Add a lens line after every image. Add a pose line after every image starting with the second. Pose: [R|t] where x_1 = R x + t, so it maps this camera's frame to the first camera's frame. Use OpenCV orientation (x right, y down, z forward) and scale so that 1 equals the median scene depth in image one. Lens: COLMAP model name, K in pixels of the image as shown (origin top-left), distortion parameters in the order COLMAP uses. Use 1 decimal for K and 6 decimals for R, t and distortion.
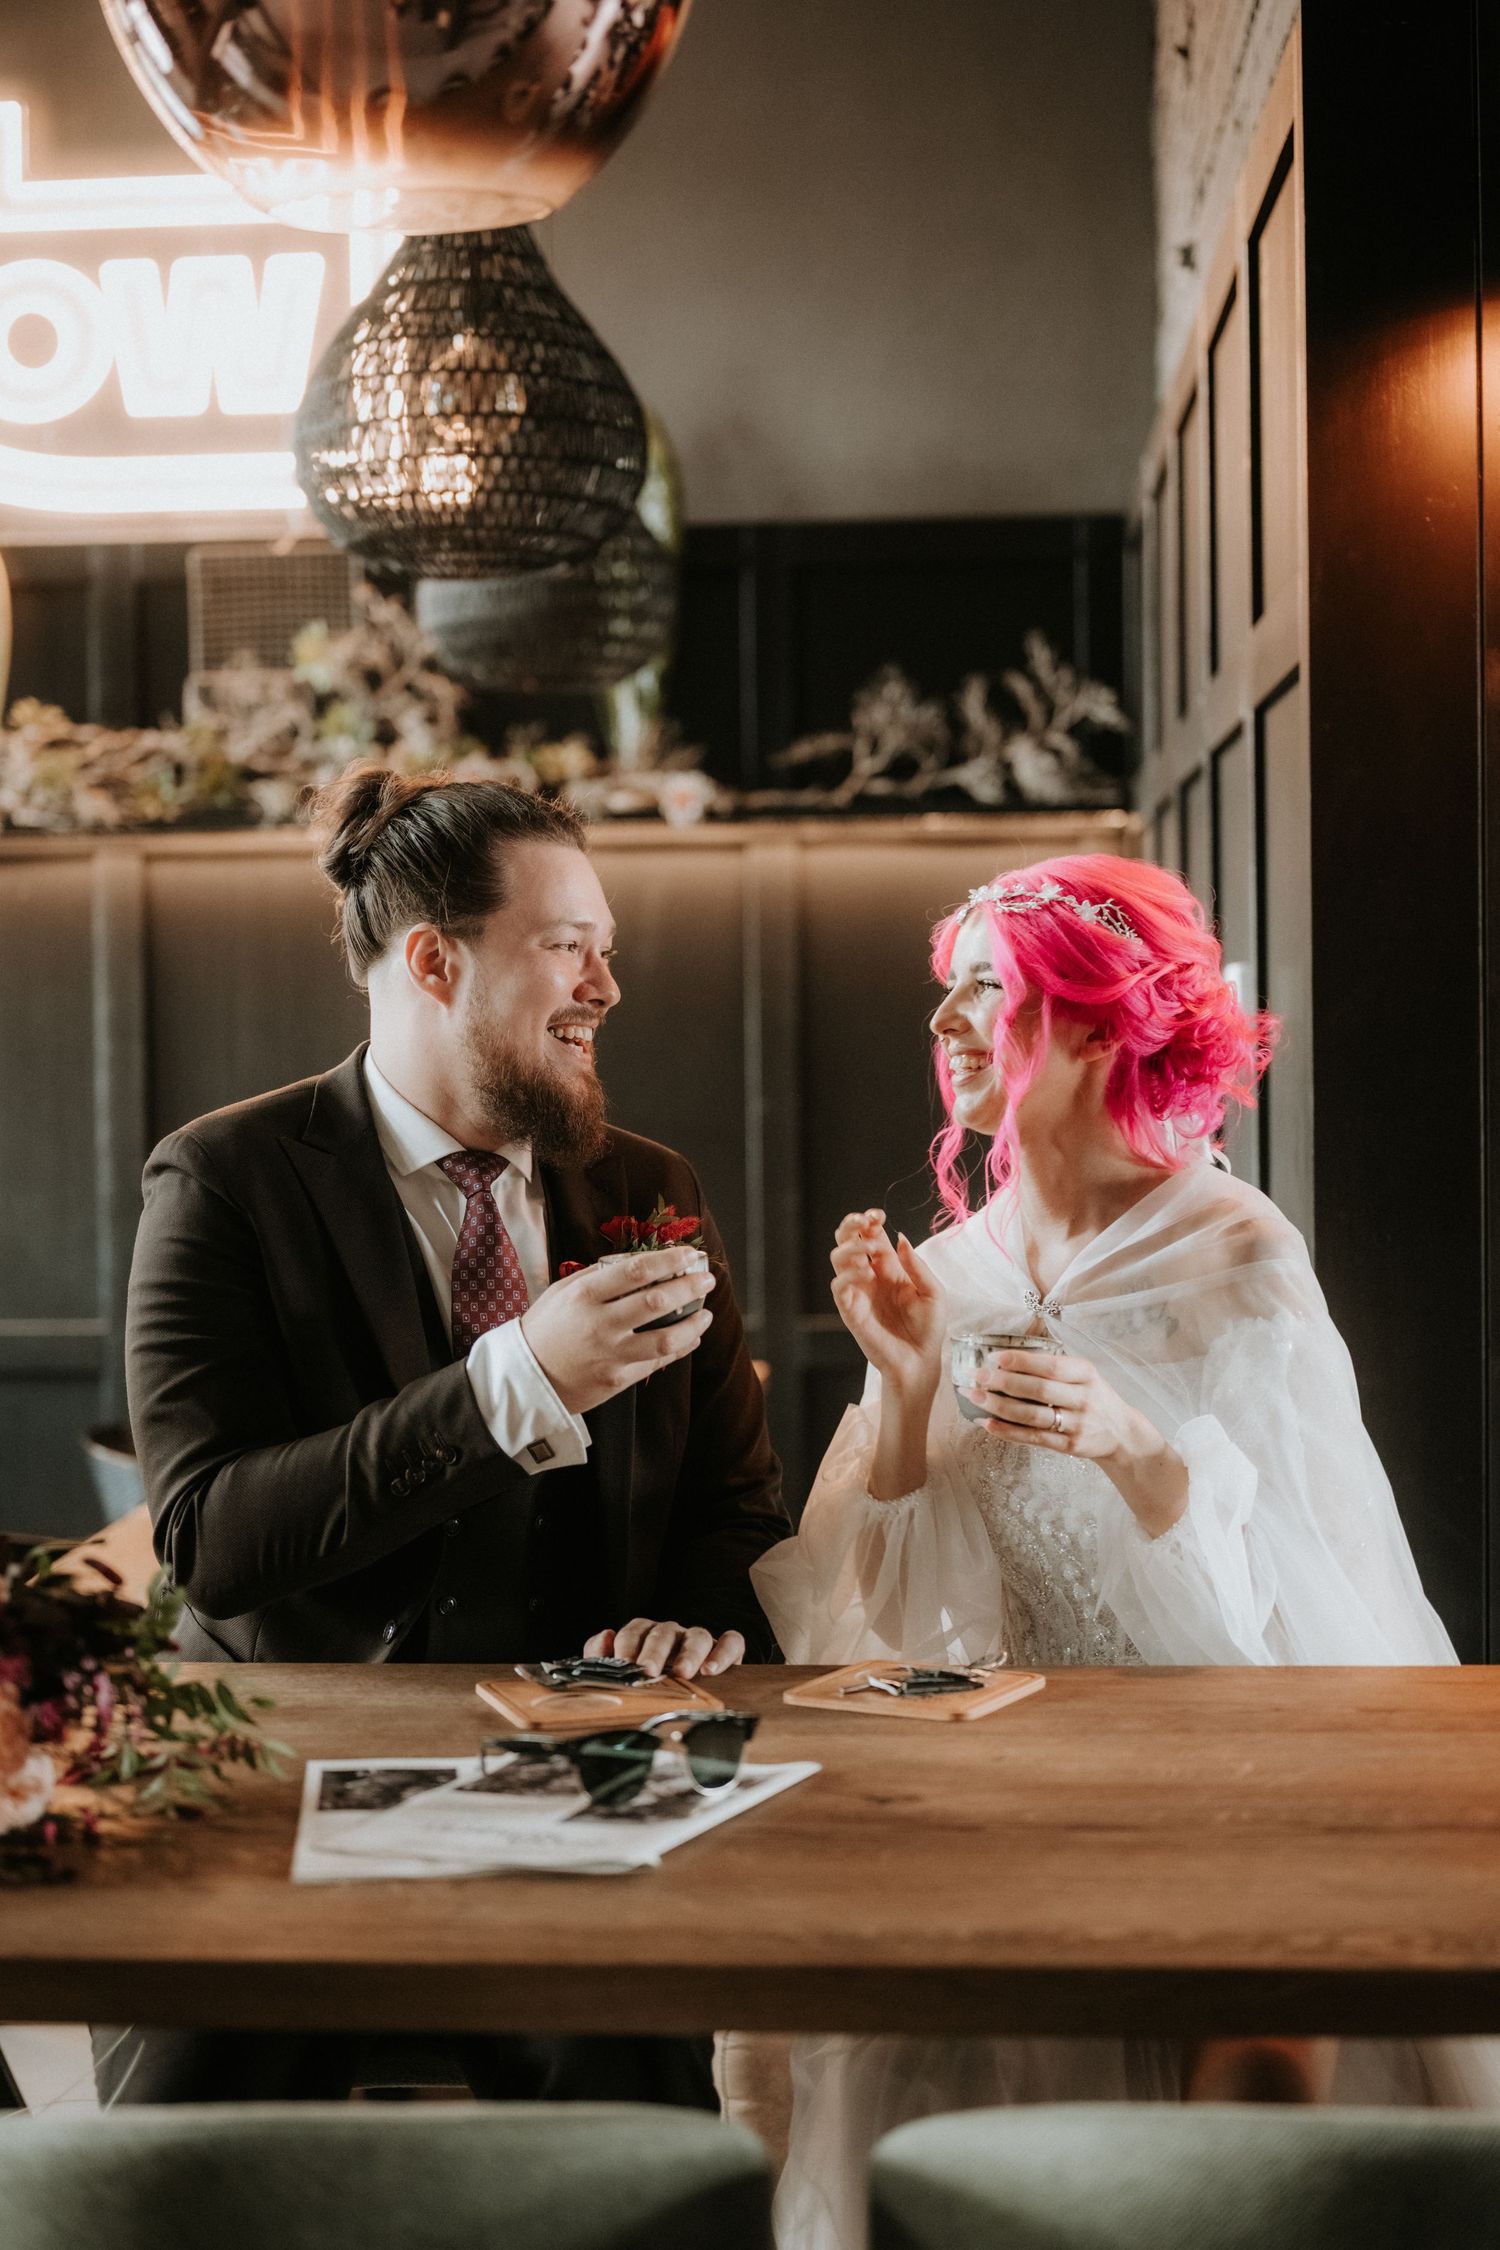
lens RADIAL K [[3252.3, 0, 672.2], [0, 3252.3, 1077.2], [0, 0, 1]] dist [-0.008844, -0.146496]
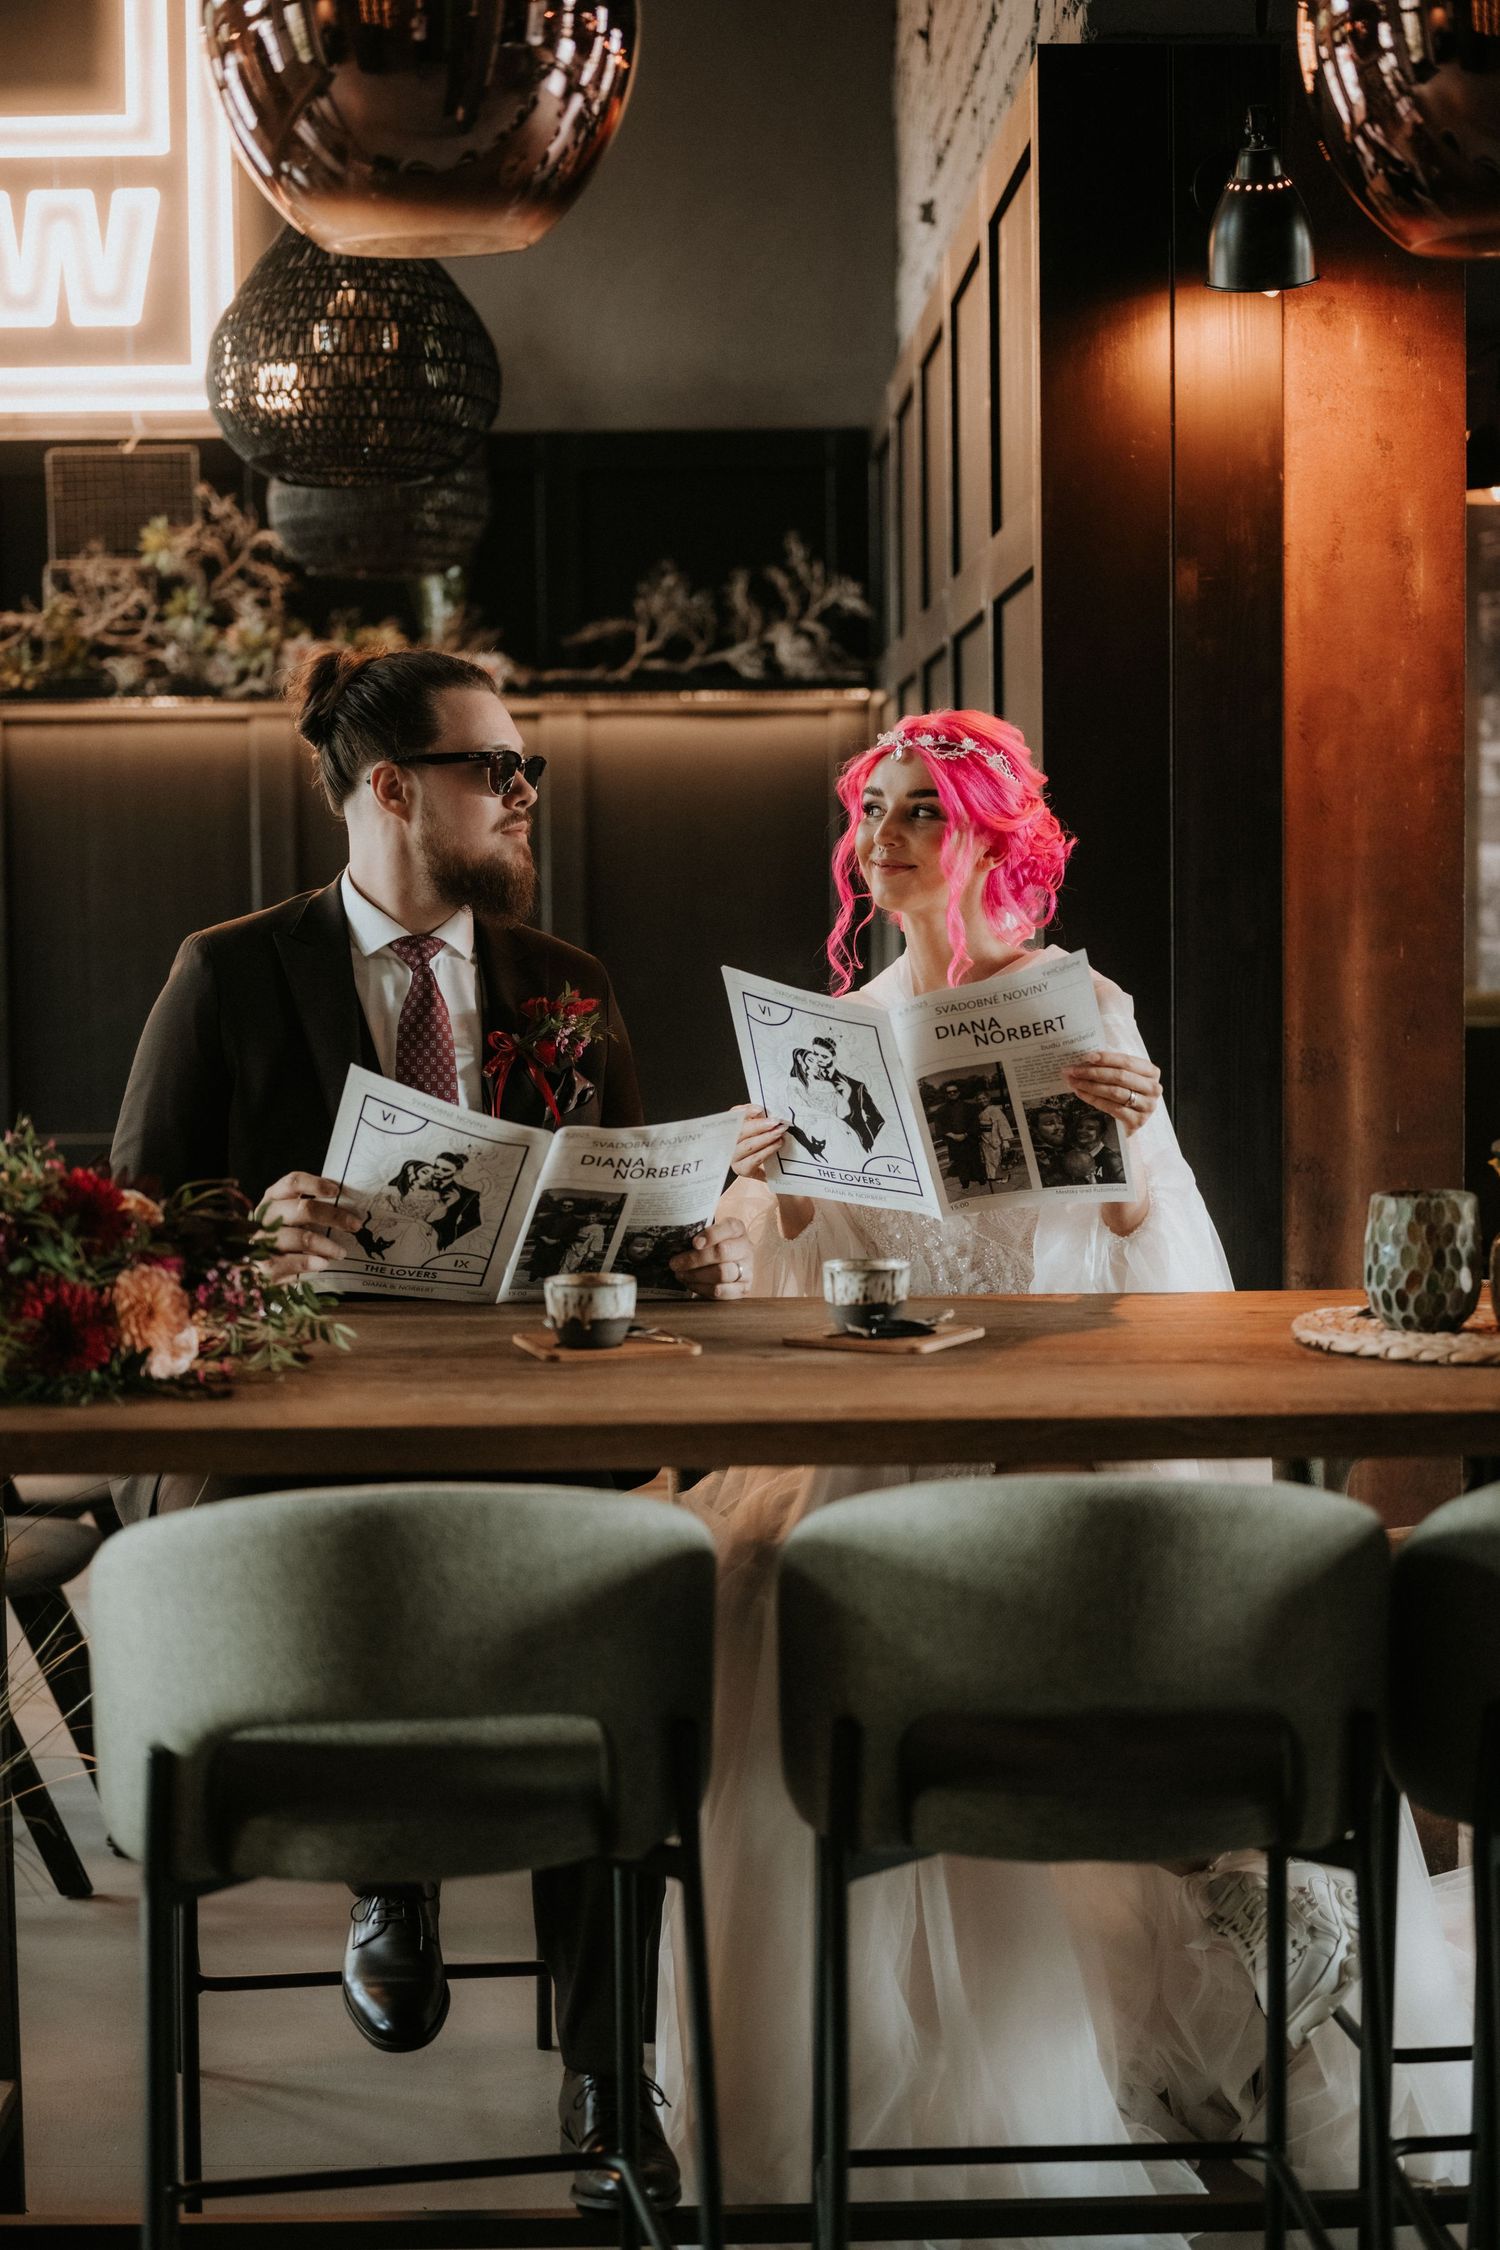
lens RADIAL K [[3252.3, 0, 672.2], [0, 3252.3, 1077.2], [0, 0, 1]] dist [-0.008844, -0.146496]
pose [[0.995711, -0.004326, 0.092412, -0.058828], [0.001065, 0.999376, 0.035316, 0.024635], [-0.092507, -0.035066, 0.995094, -0.233401]]
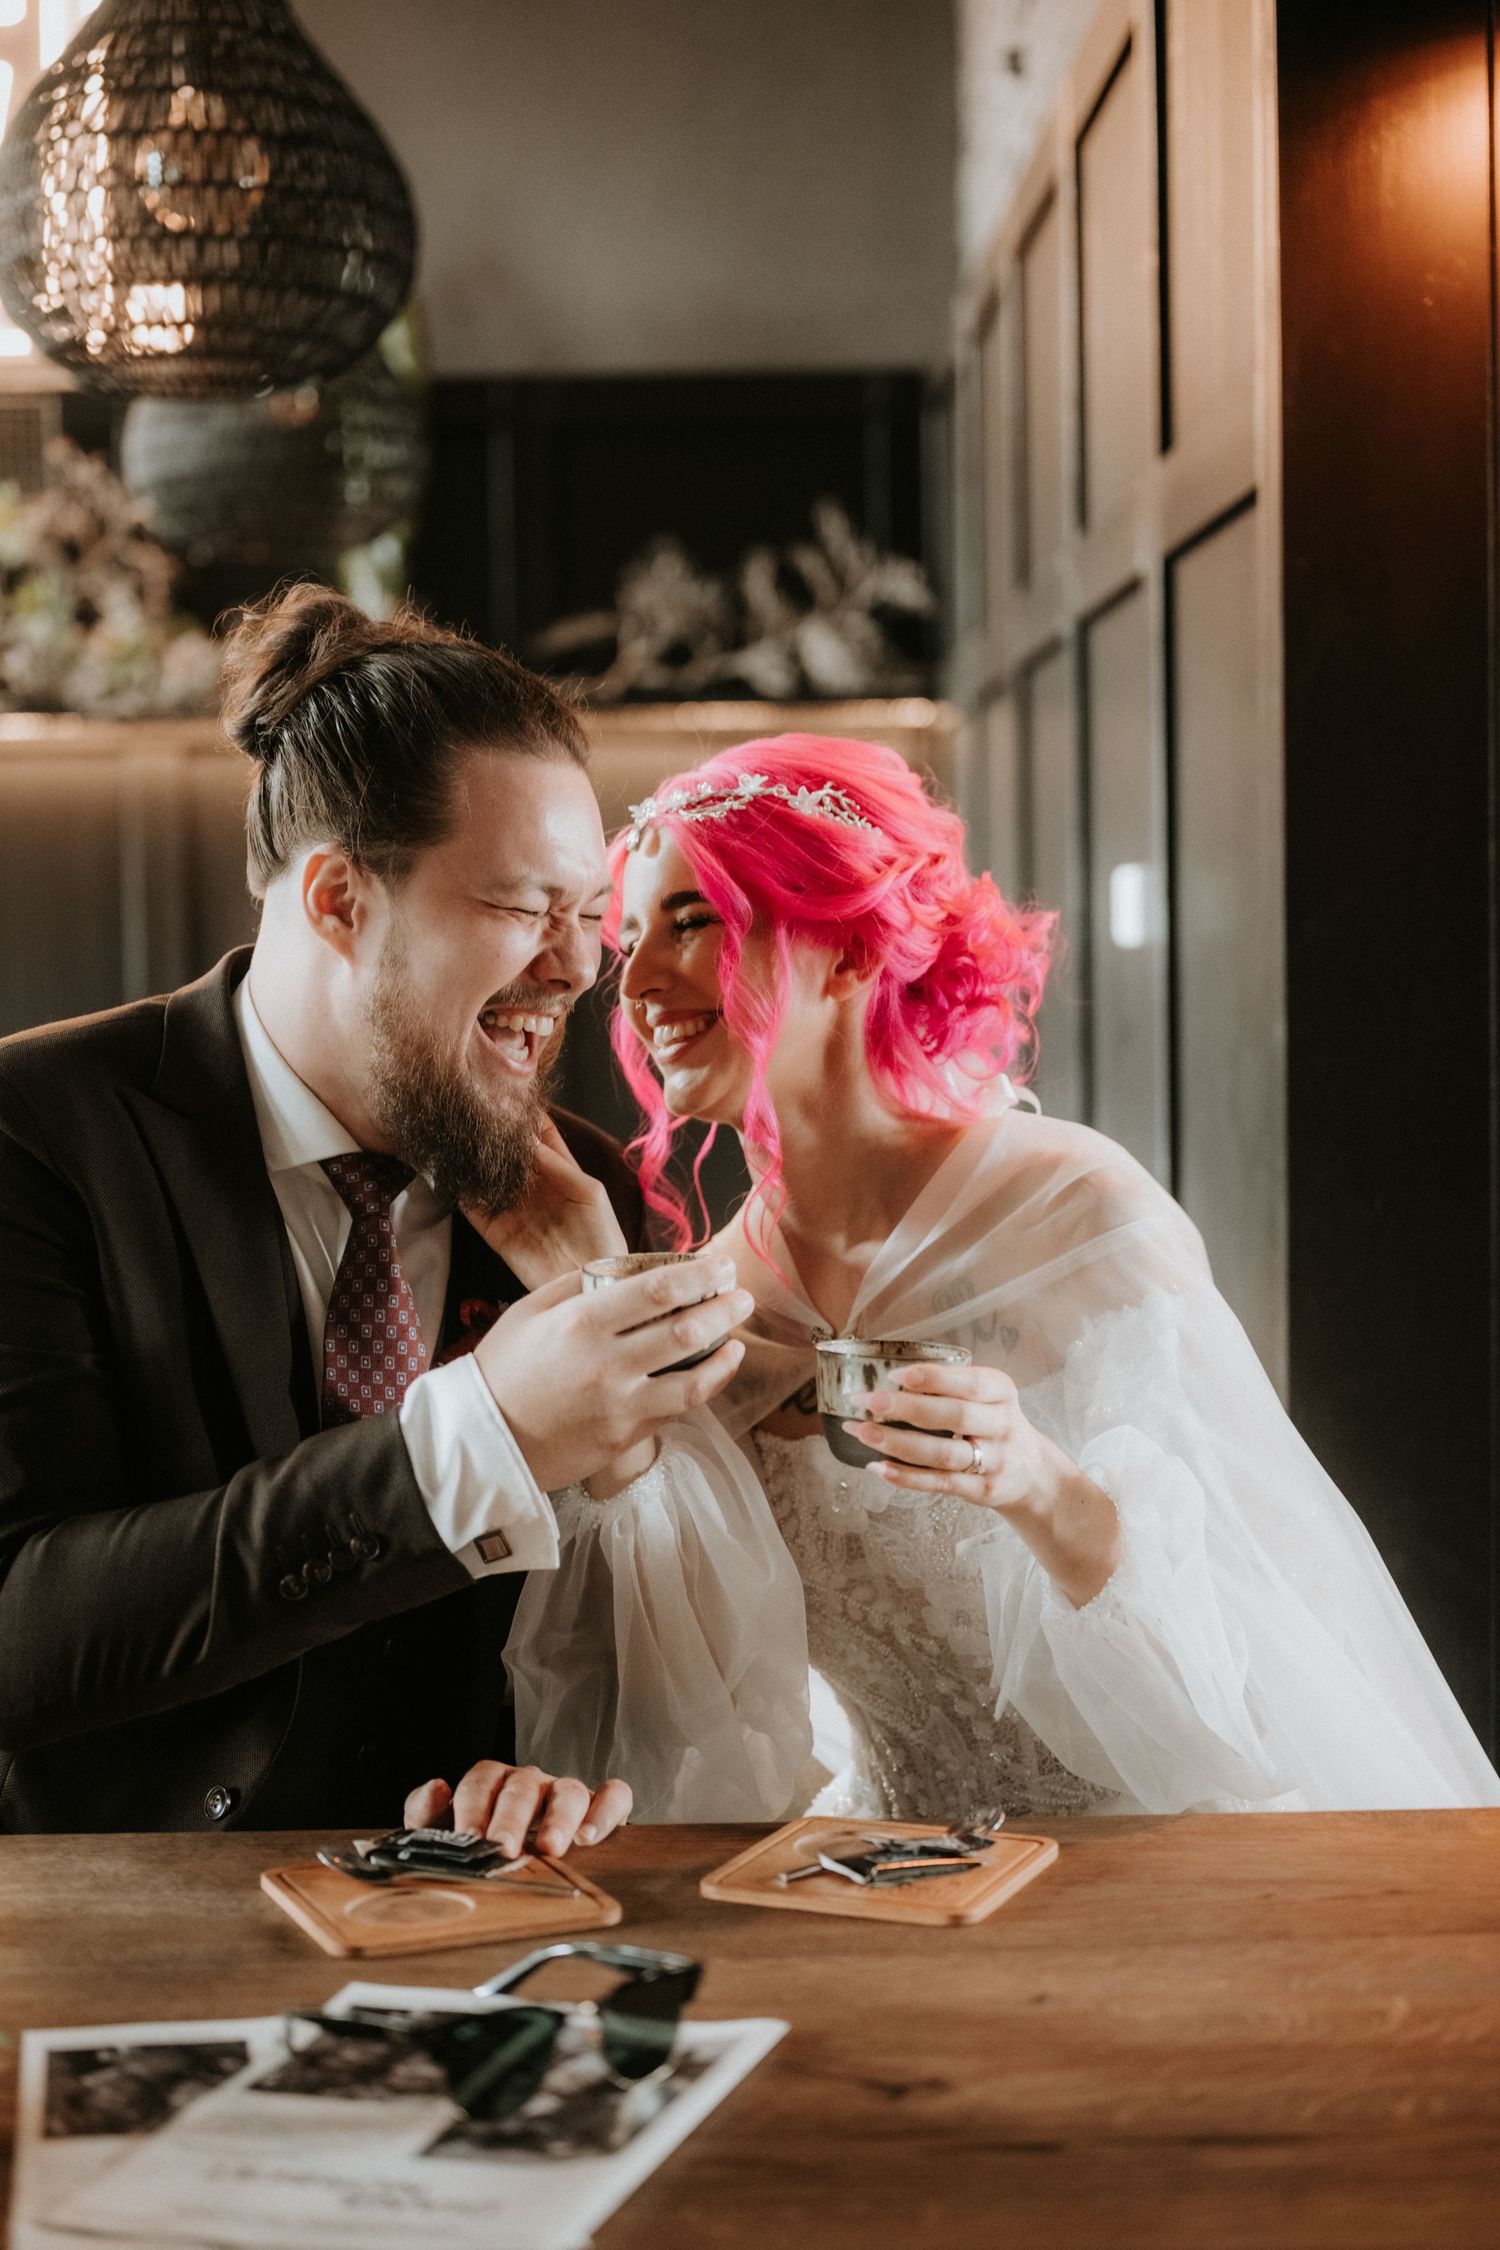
lens RADIAL K [[3252.3, 0, 672.2], [0, 3252.3, 1077.2], [0, 0, 1]] dist [-0.008844, -0.146496]
pose [[0.995603, -0.007986, 0.093327, -0.022382], [0.005798, 0.999703, 0.023686, -0.001583], [-0.093488, -0.023040, 0.995354, 0.183078]]
